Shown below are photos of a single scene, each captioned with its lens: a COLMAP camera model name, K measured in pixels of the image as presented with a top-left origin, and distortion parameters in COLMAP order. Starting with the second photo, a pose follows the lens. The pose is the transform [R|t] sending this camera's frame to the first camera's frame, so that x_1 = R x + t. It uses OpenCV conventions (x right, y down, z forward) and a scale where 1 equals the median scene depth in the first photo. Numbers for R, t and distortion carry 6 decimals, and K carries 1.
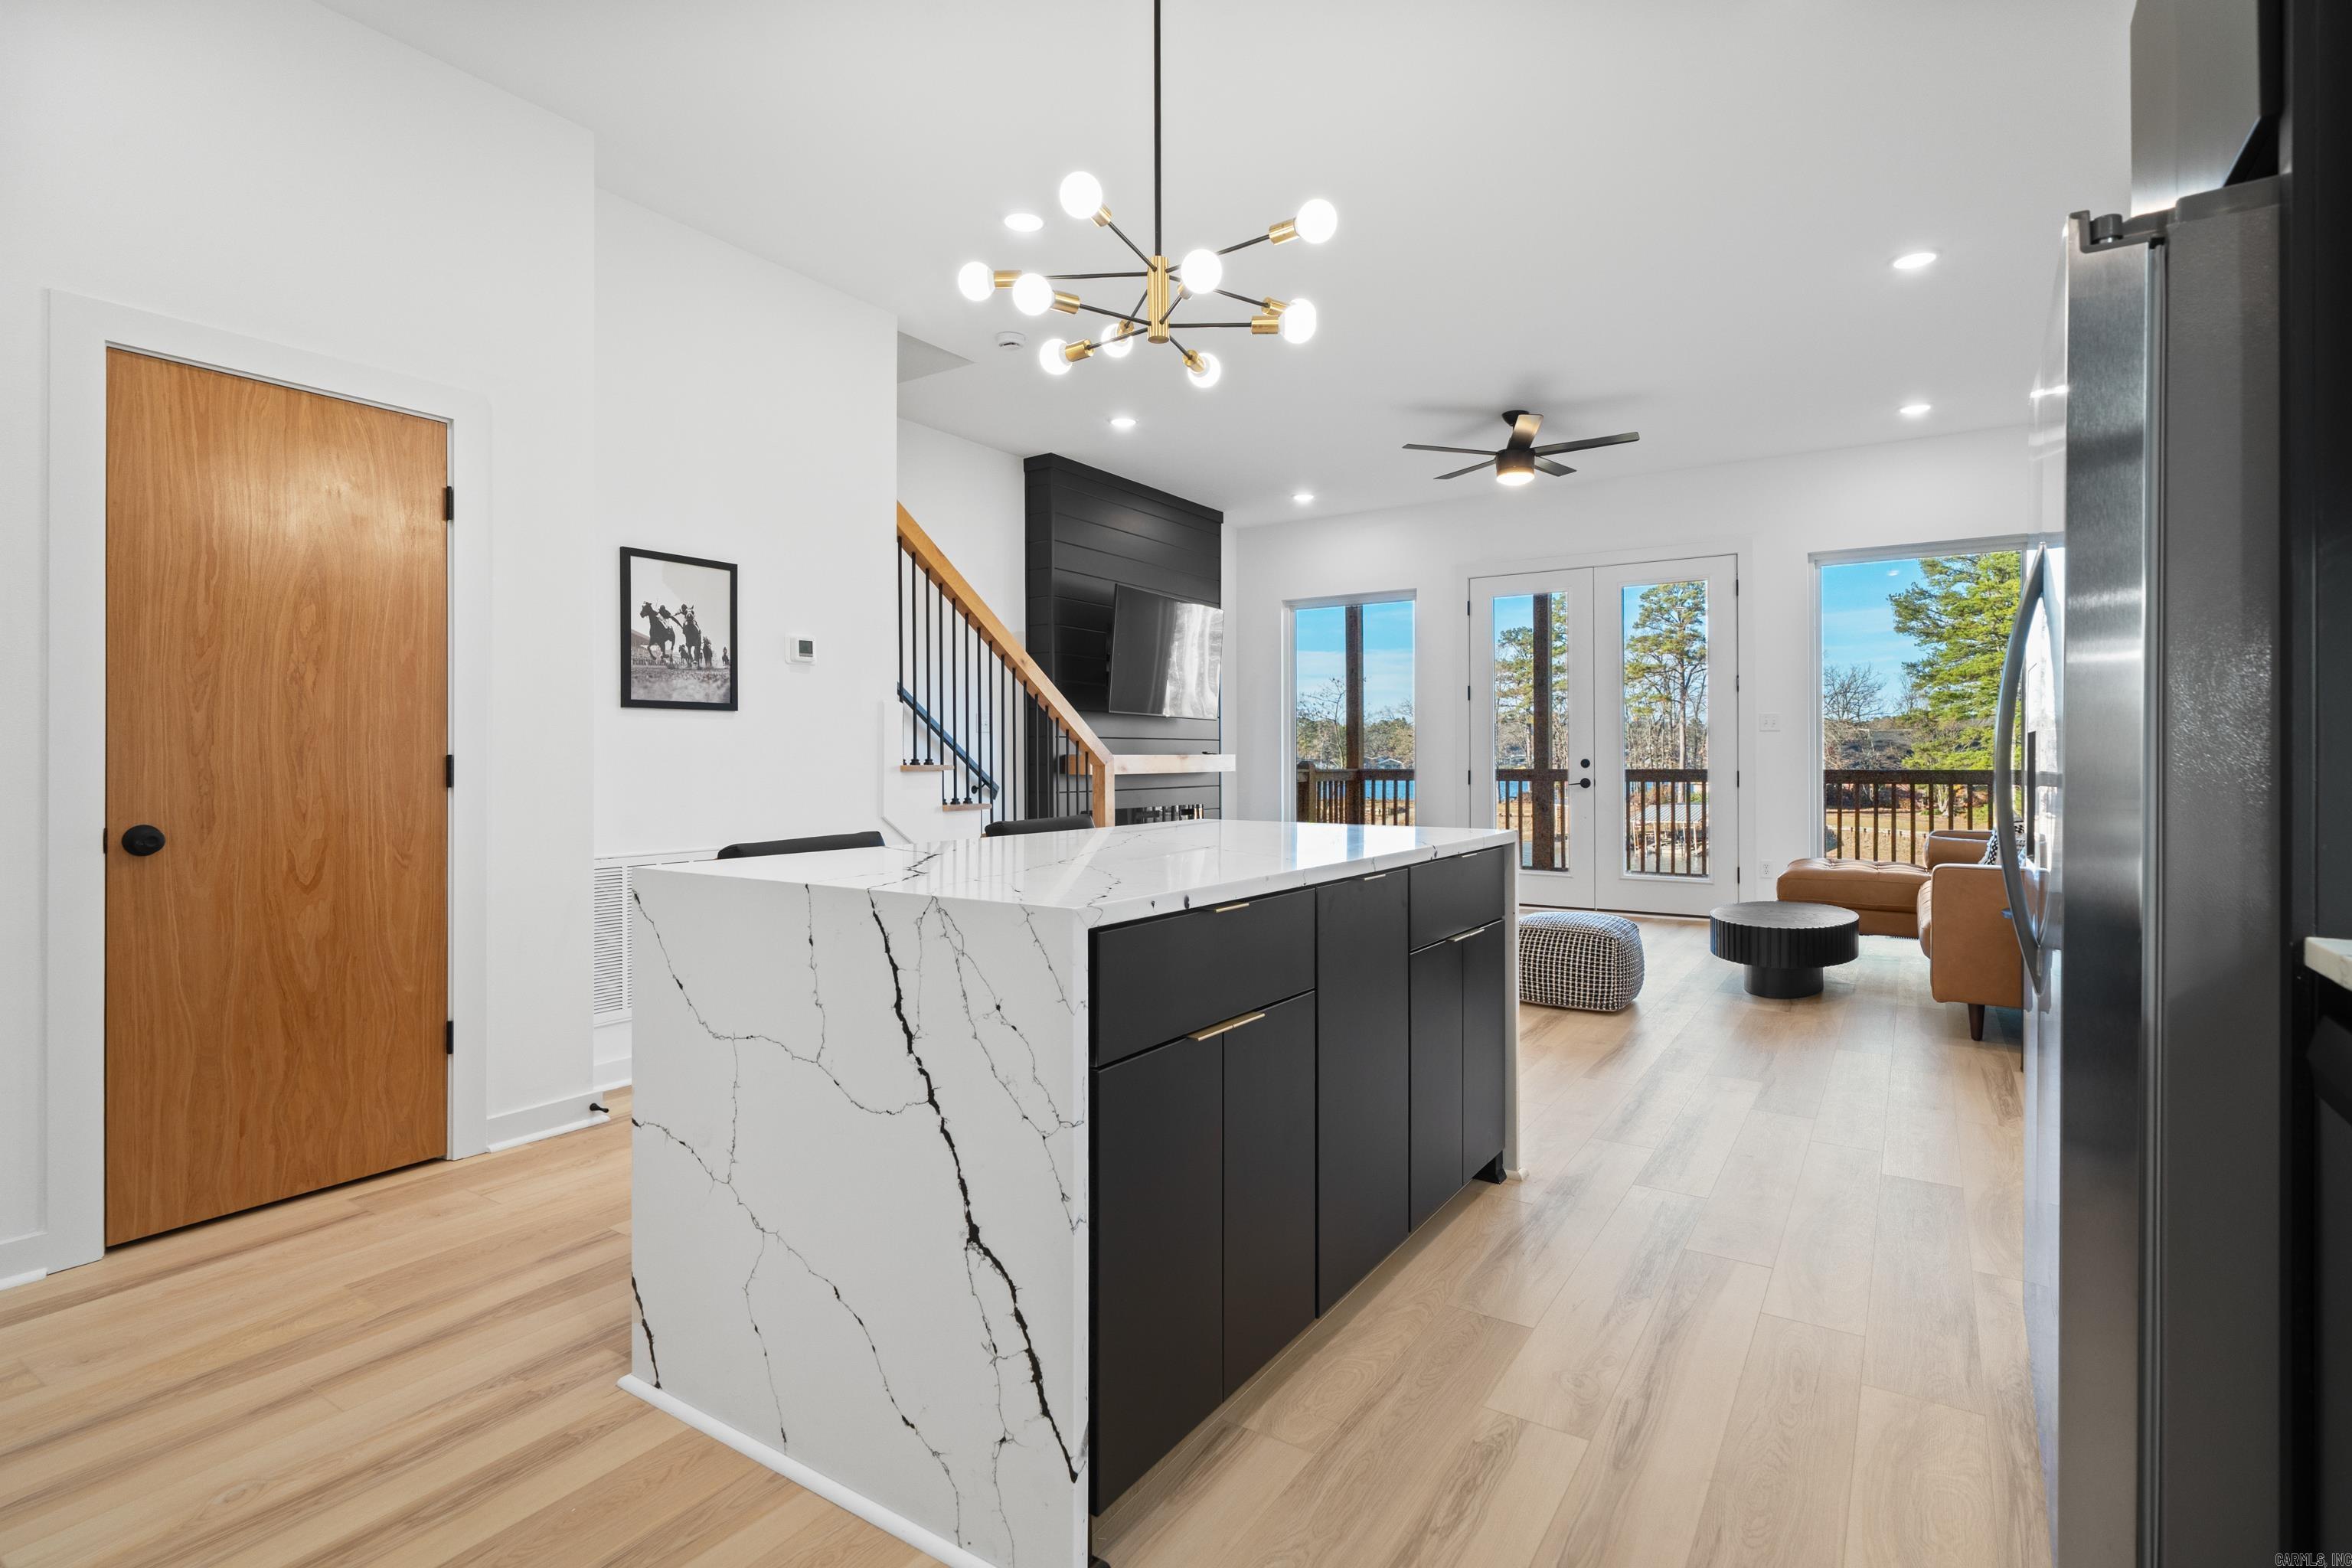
lens RADIAL K [[1127.3, 0, 1169.7], [0, 1127.3, 748.9], [0, 0, 1]] dist [0.002545, 0.001922]
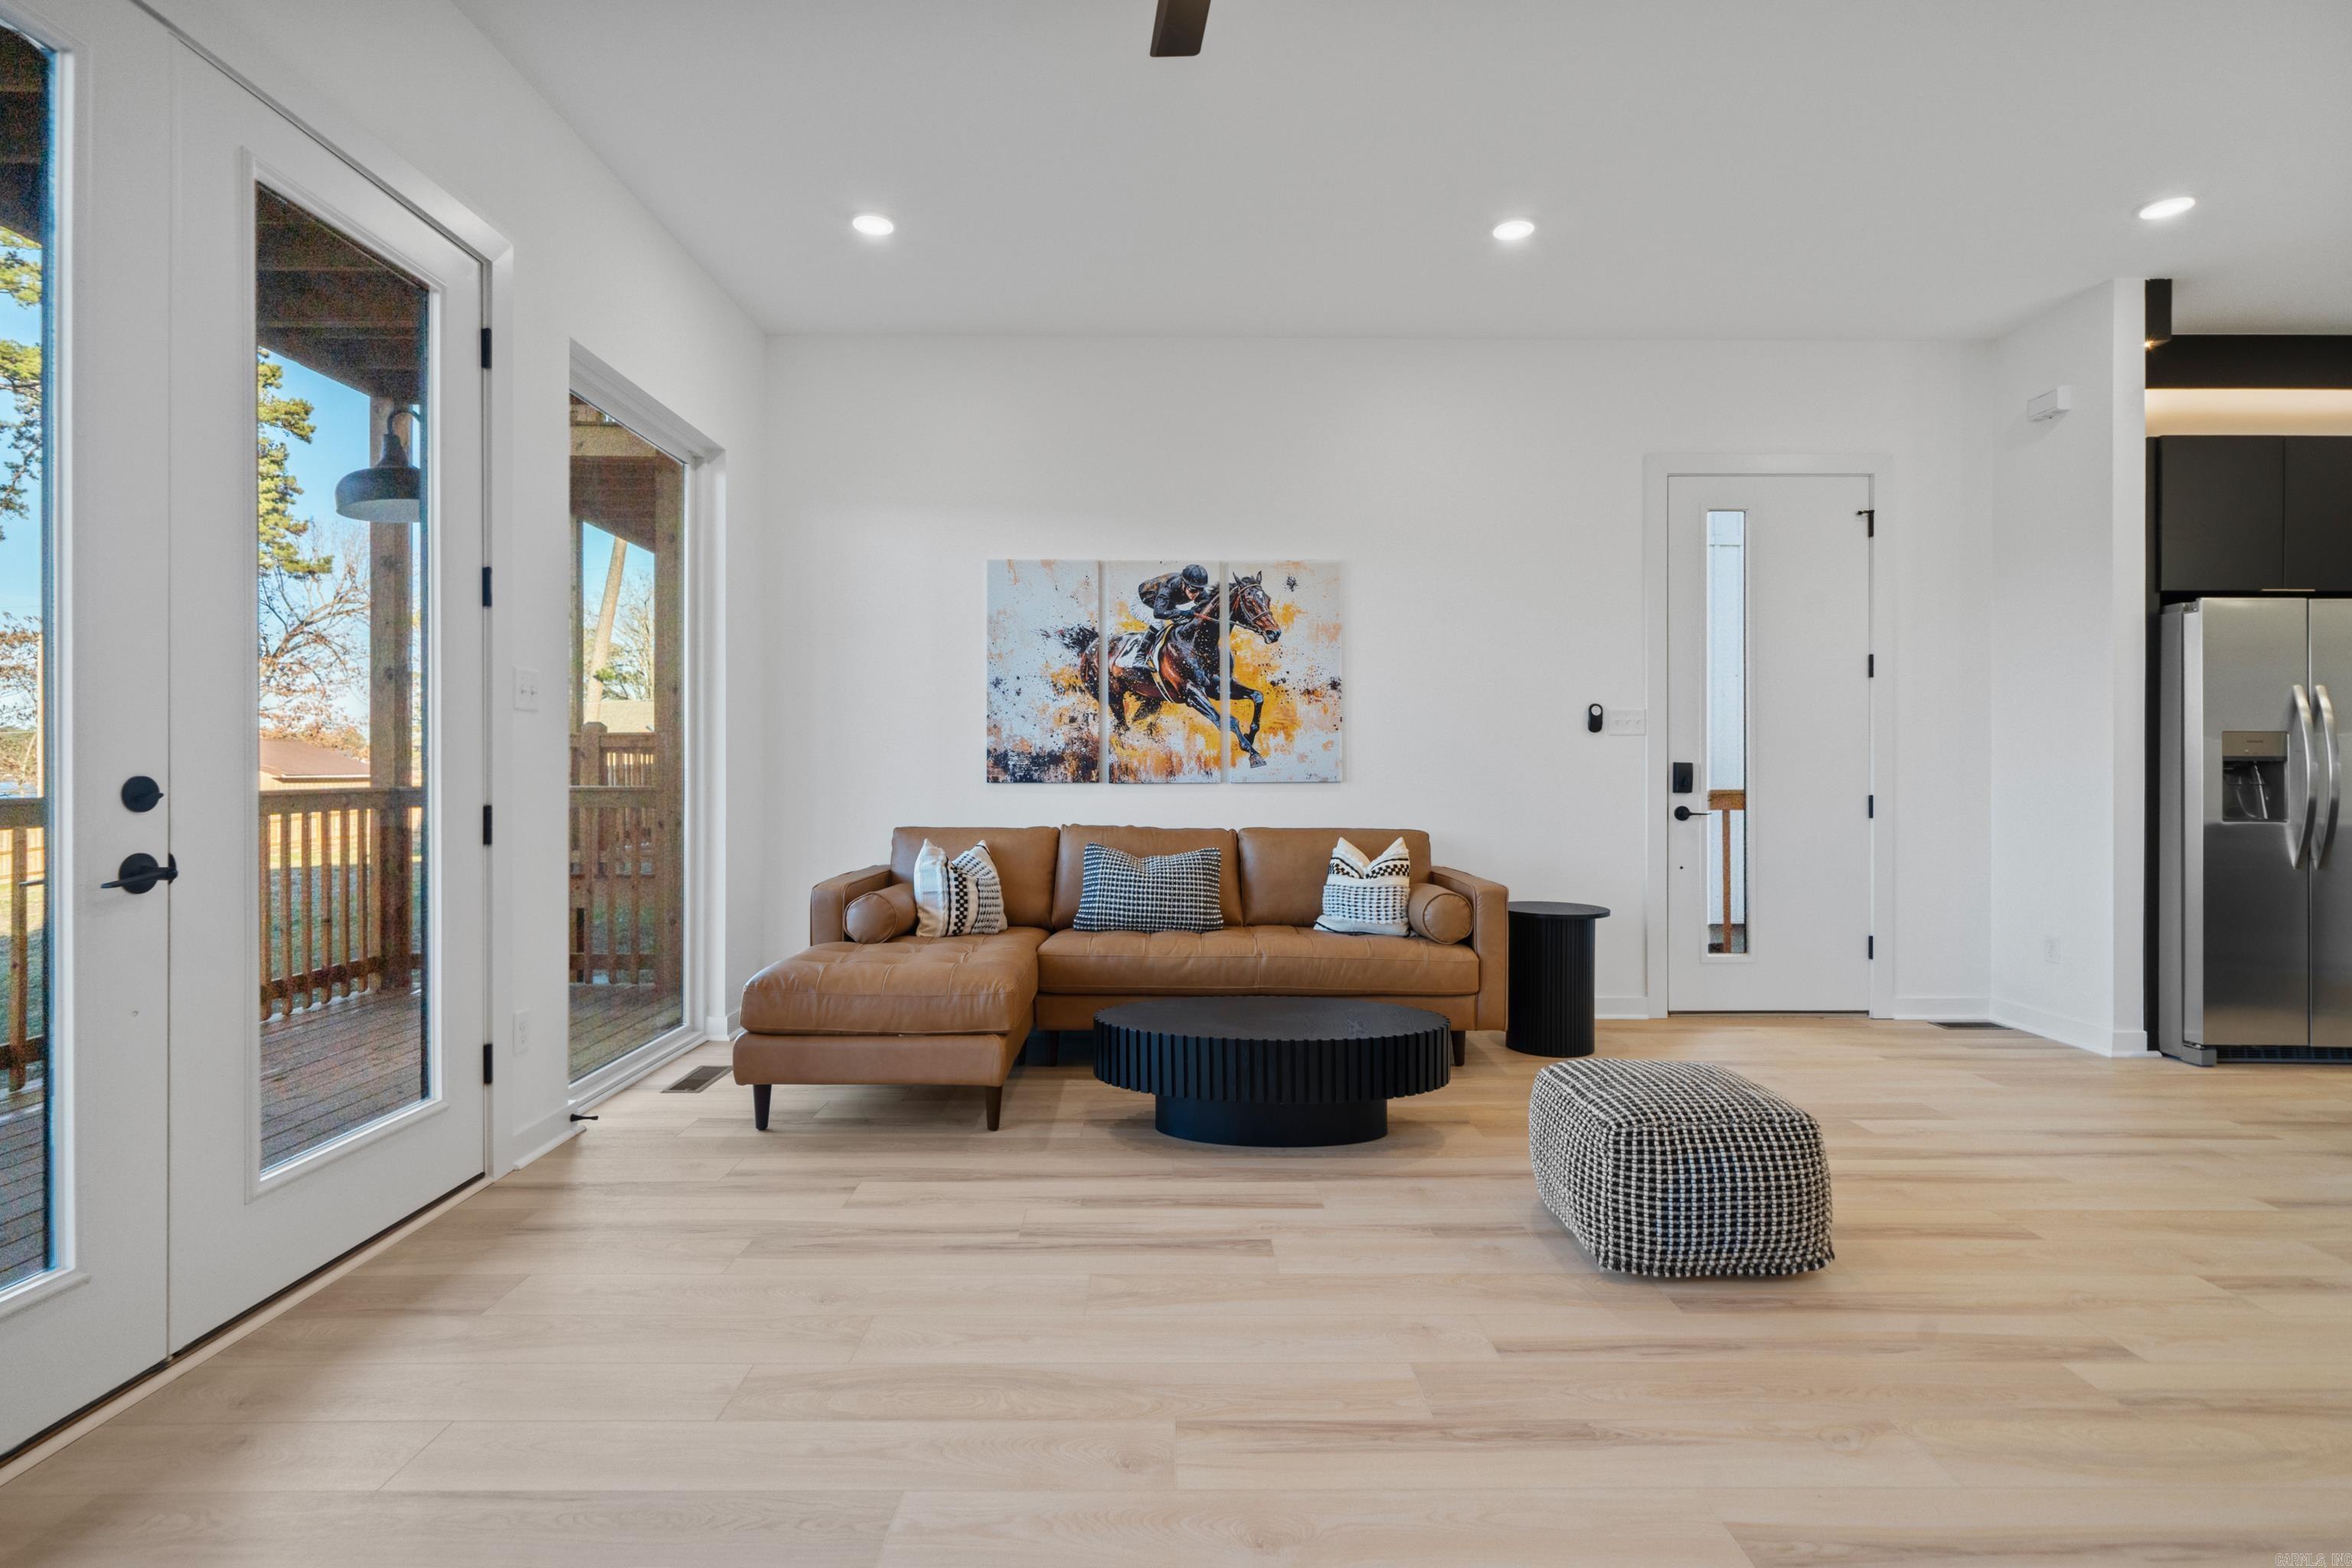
lens RADIAL K [[1127.3, 0, 1205.3], [0, 1127.3, 758.0], [0, 0, 1]] dist [0.002545, 0.001922]
pose [[-0.569717, 0.011631, 0.821759, 0.054394], [-0.006135, 0.999812, -0.018405, 0.013359], [-0.821818, -0.015527, -0.569538, 1.620378]]
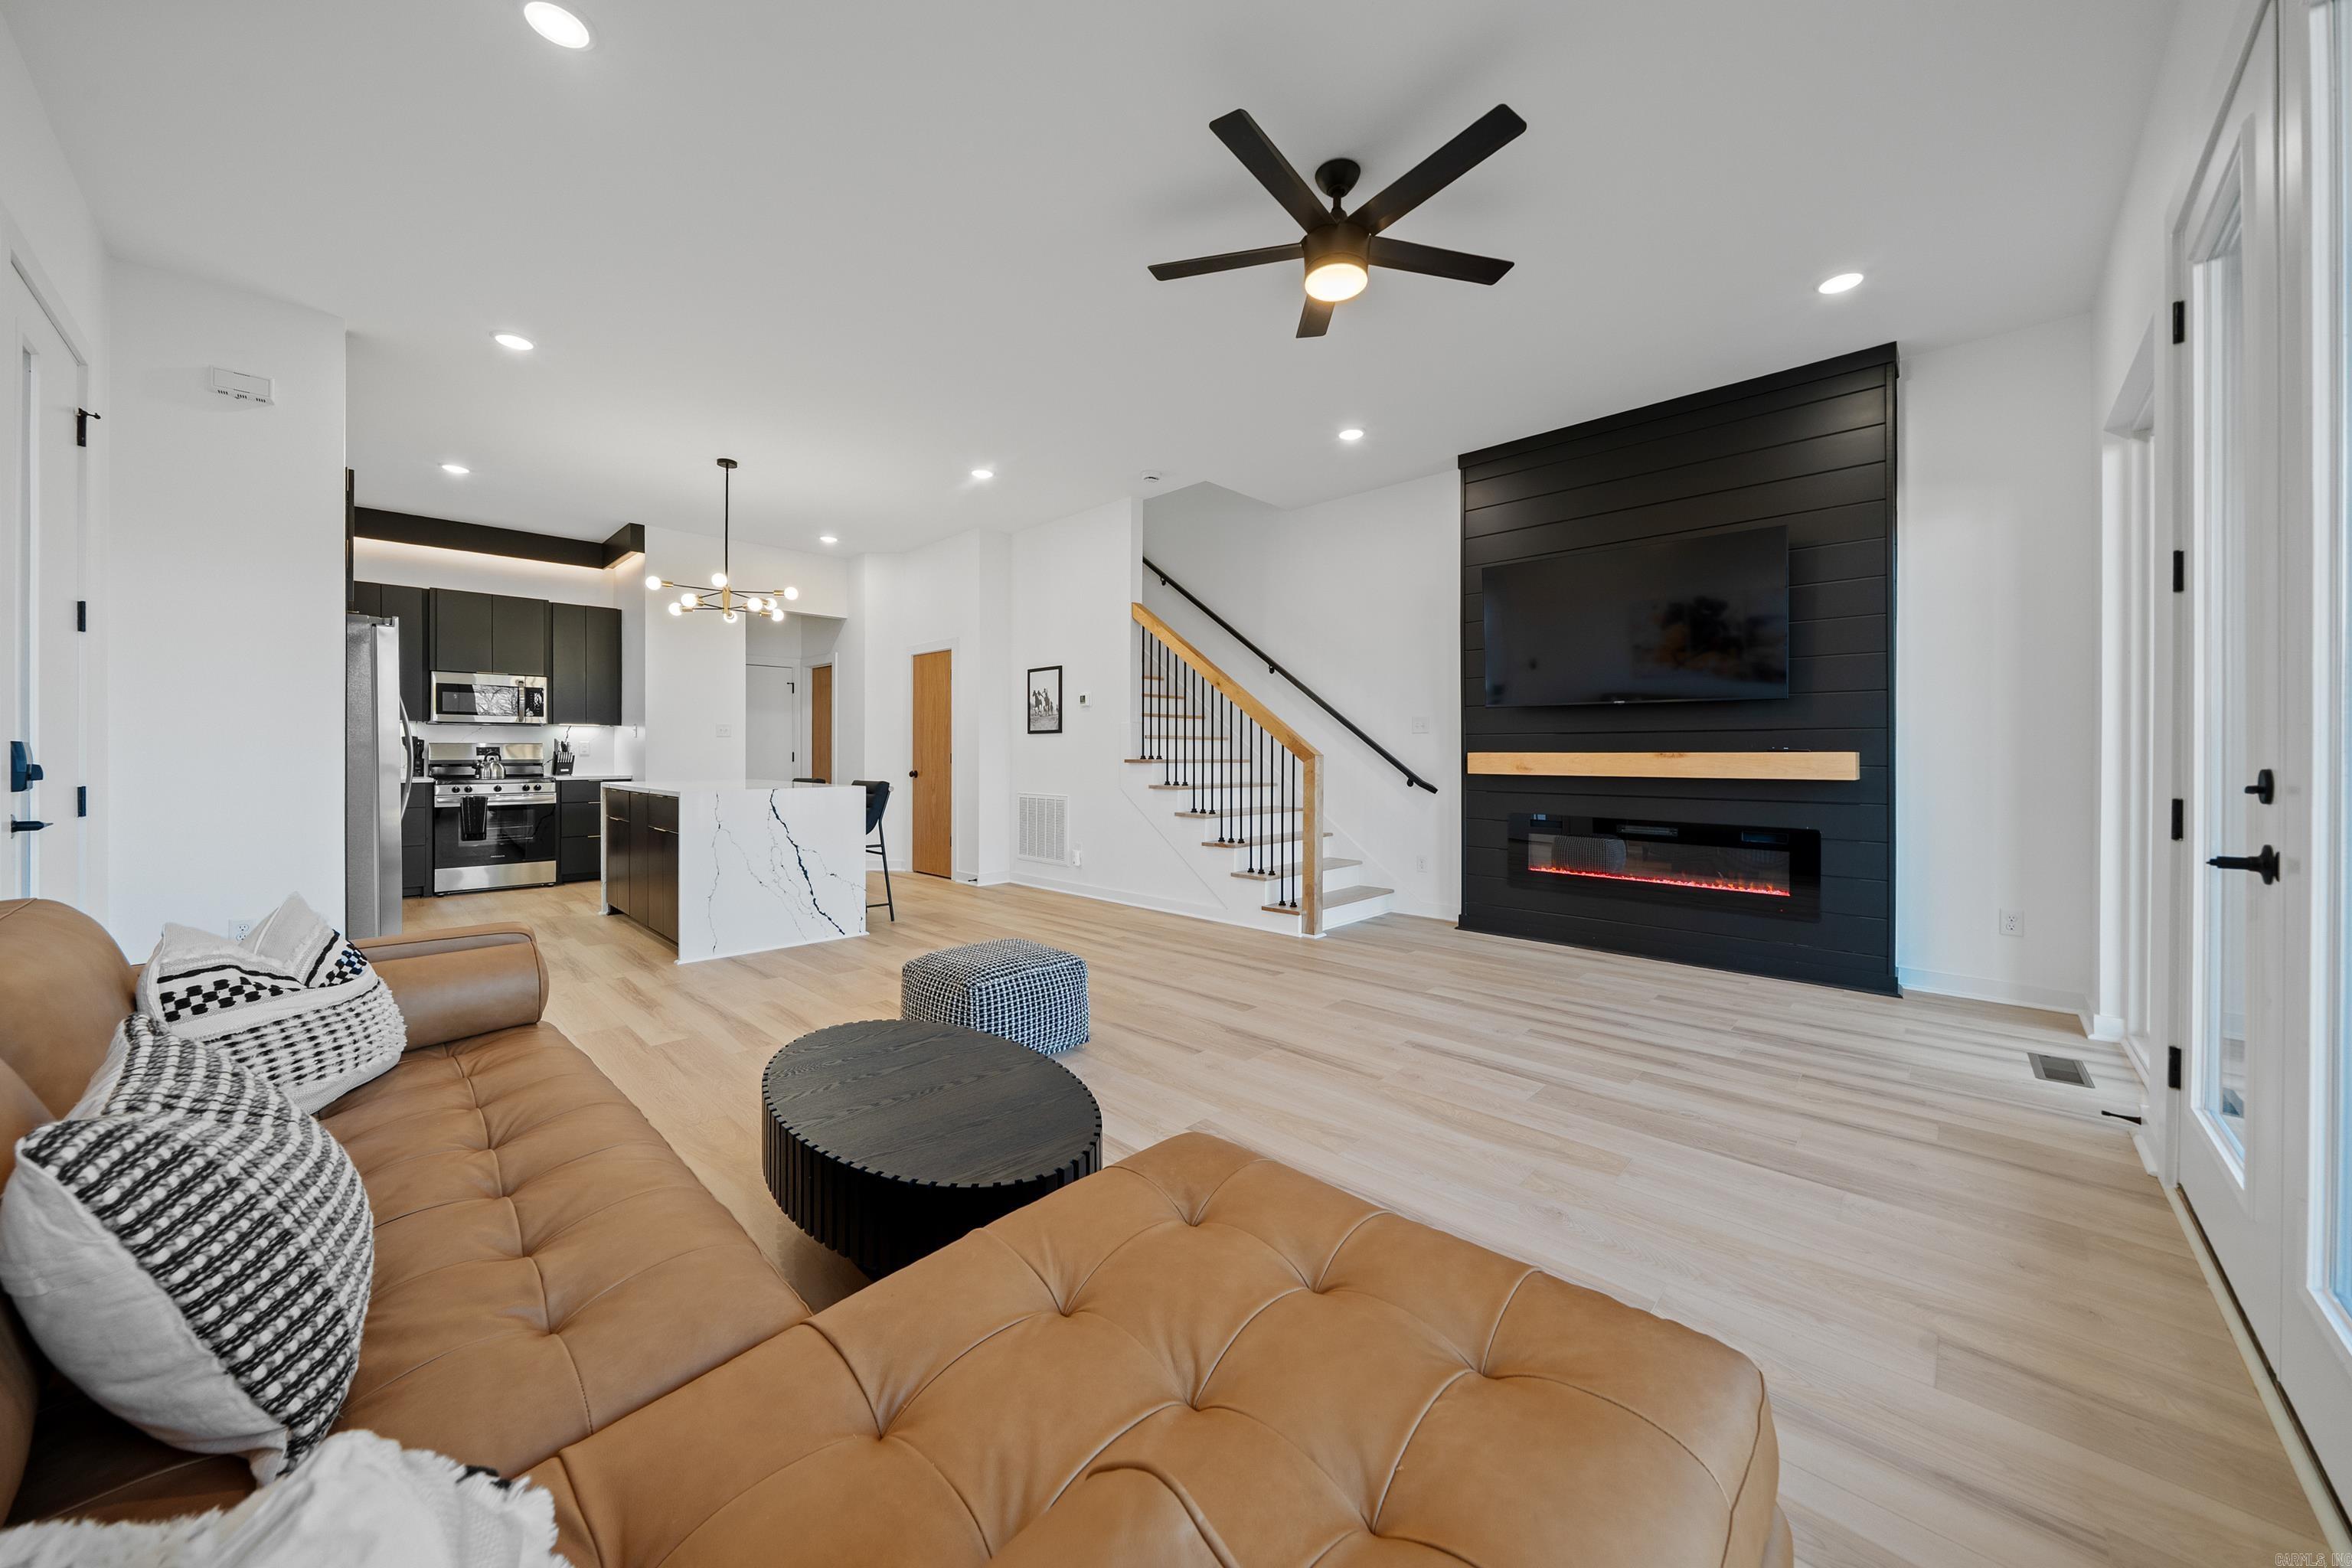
lens RADIAL K [[811.4, 0, 1181.2], [0, 811.4, 752.0], [0, 0, 1]] dist [-0.000064, -0.000657]
pose [[-0.187255, -0.003586, -0.982305, 1.000516], [0.006794, 0.999965, -0.004945, 0.012164], [0.982288, -0.007600, -0.187224, 1.363045]]
